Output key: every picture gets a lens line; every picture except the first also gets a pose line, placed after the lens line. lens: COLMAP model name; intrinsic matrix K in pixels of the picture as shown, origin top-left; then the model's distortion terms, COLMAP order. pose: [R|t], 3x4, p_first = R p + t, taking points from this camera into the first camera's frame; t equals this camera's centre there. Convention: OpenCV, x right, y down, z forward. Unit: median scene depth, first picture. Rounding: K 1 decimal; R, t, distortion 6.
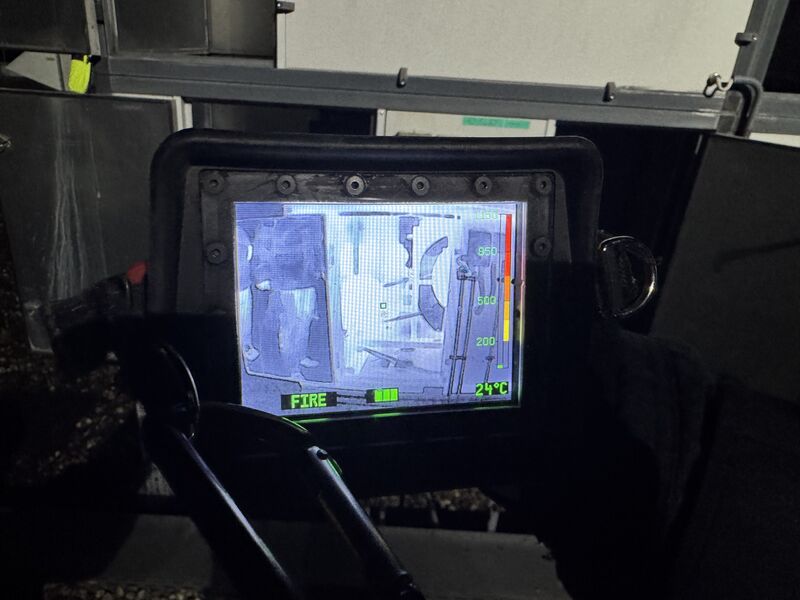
lens RADIAL K [[576.9, 0, 352.3], [0, 576.9, 297.7], [0, 0, 1]] dist [0.001526, -0.002543]
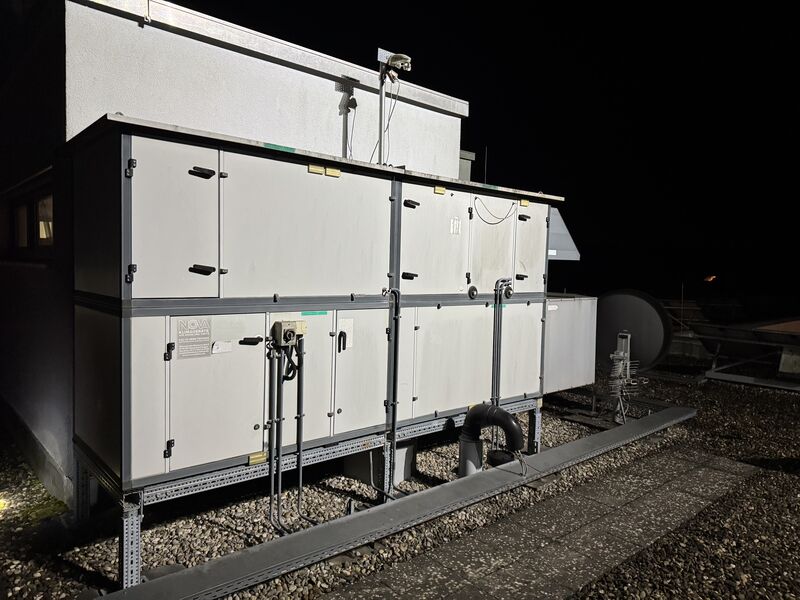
lens RADIAL K [[548.0, 0, 400.0], [0, 548.0, 300.0], [0, 0, 1]] dist [0.100328, -0.142085]
pose [[0.752205, -0.076832, 0.654434, -0.930265], [0.288129, 0.931548, -0.221809, 0.230192], [-0.592595, 0.355408, 0.722853, -0.800931]]
